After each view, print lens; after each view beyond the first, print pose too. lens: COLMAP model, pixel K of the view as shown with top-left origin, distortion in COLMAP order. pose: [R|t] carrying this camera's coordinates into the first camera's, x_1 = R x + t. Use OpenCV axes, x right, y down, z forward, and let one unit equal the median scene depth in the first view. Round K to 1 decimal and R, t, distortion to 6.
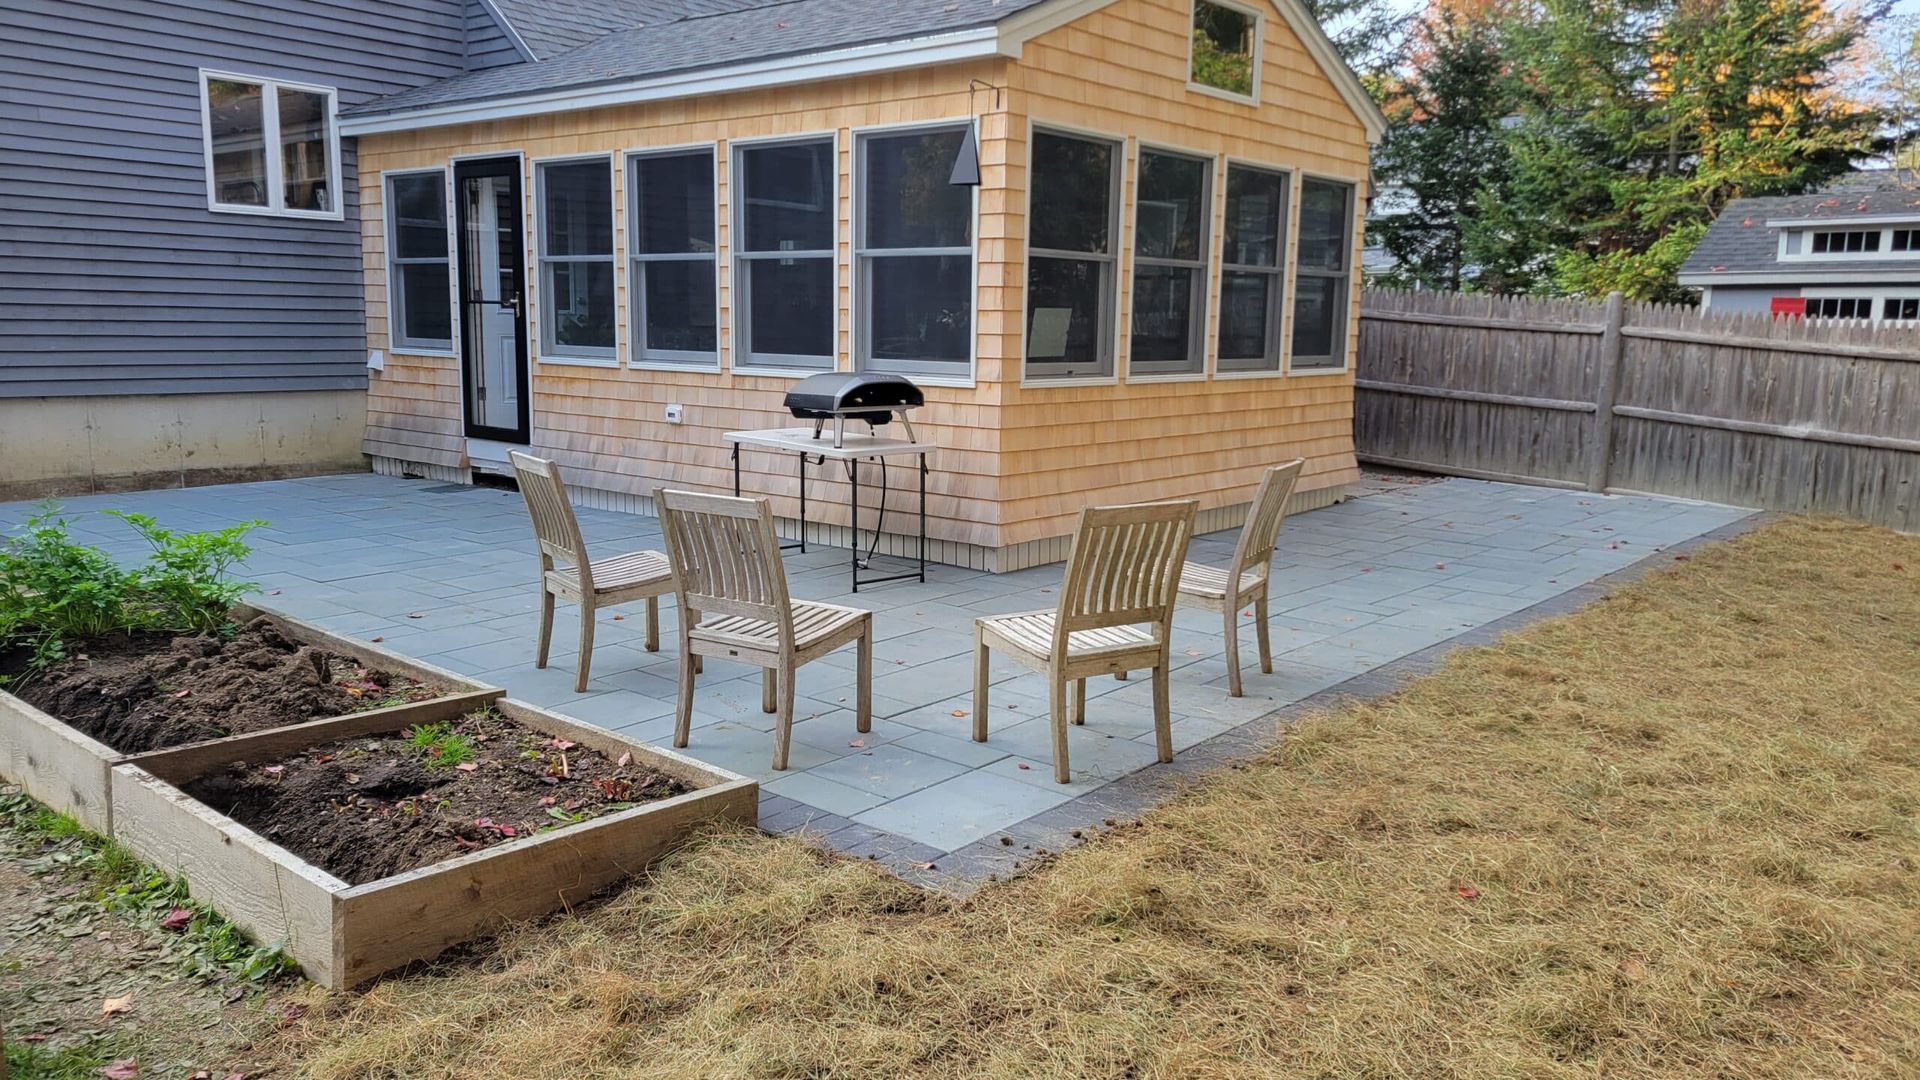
lens RADIAL K [[1431.6, 0, 961.2], [0, 1431.6, 535.0], [0, 0, 1]] dist [0.040430, -0.007624]
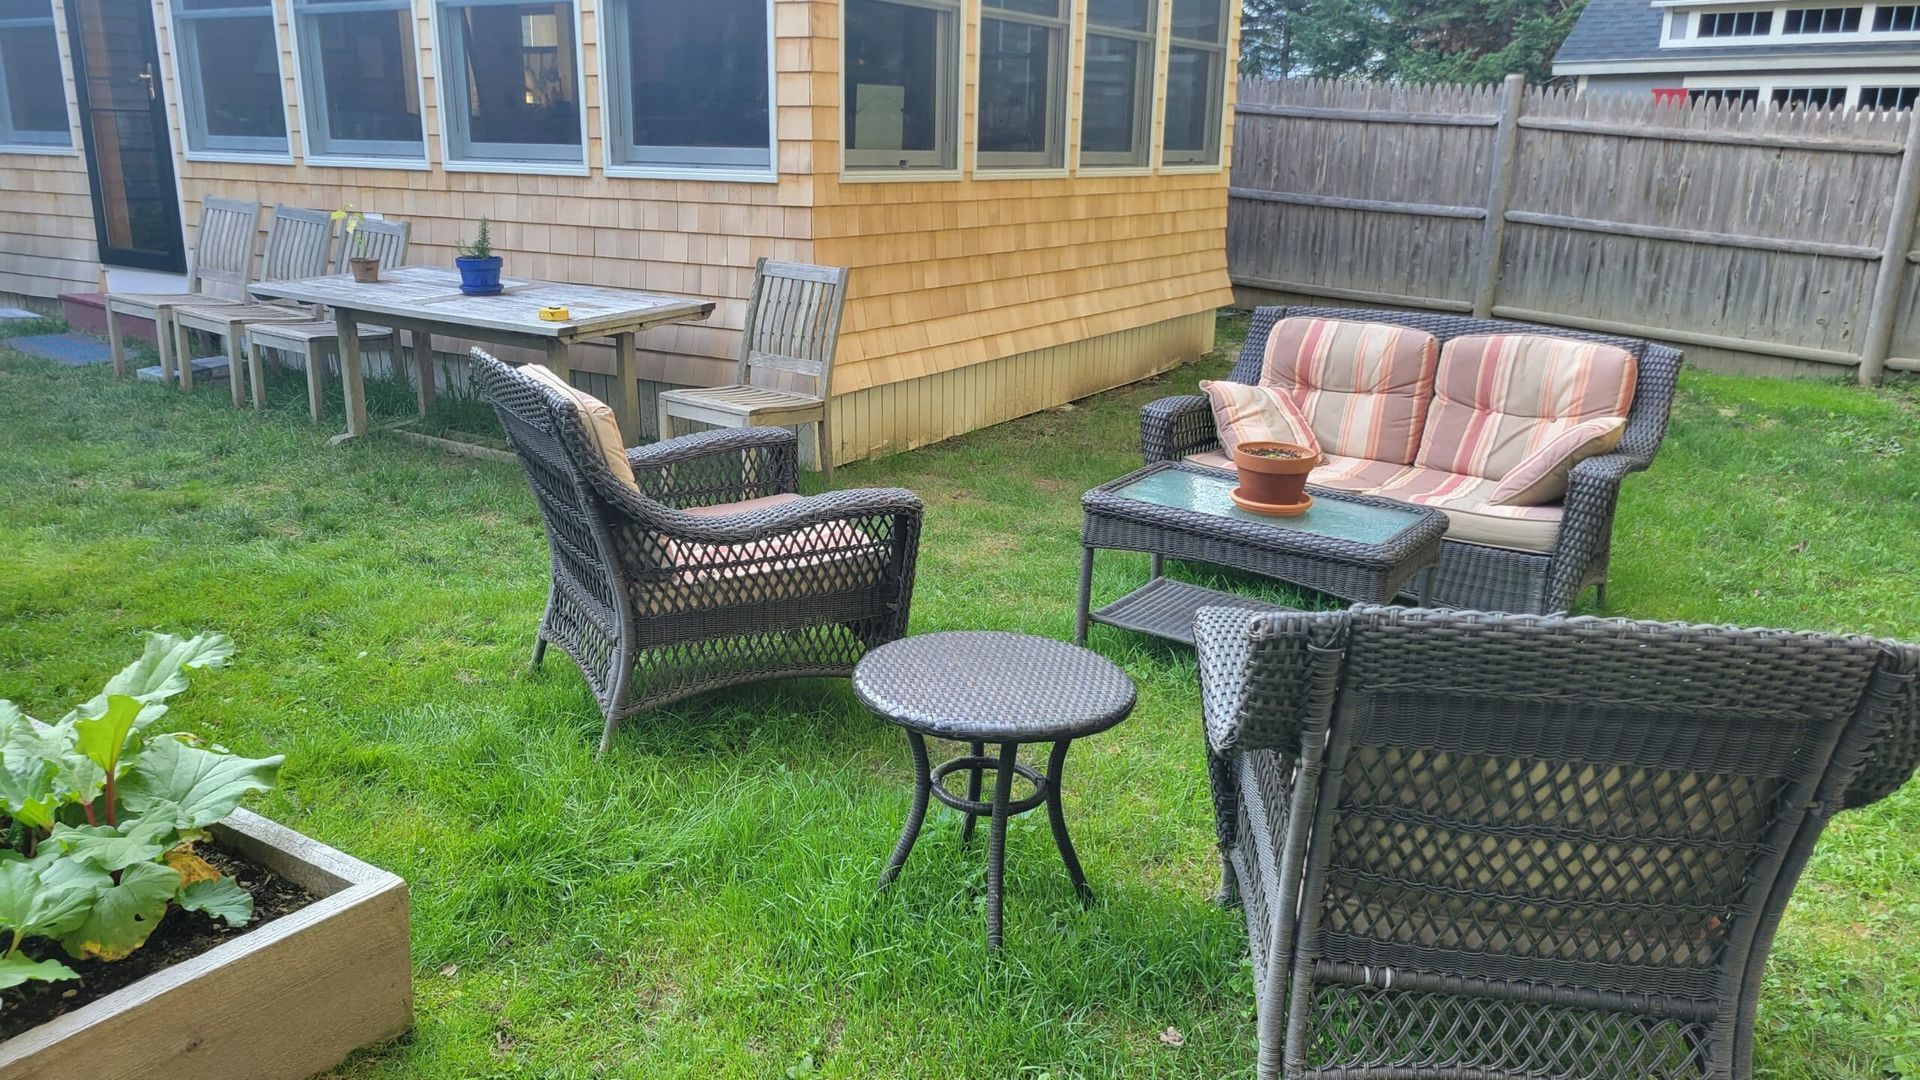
lens RADIAL K [[1431.6, 0, 940.0], [0, 1431.6, 558.0], [0, 0, 1]] dist [0.040430, -0.007624]
pose [[0.992062, -0.038565, 0.119688, -0.002069], [0.022490, 0.990879, 0.132861, -0.005120], [-0.123720, -0.129115, 0.983881, 0.160572]]
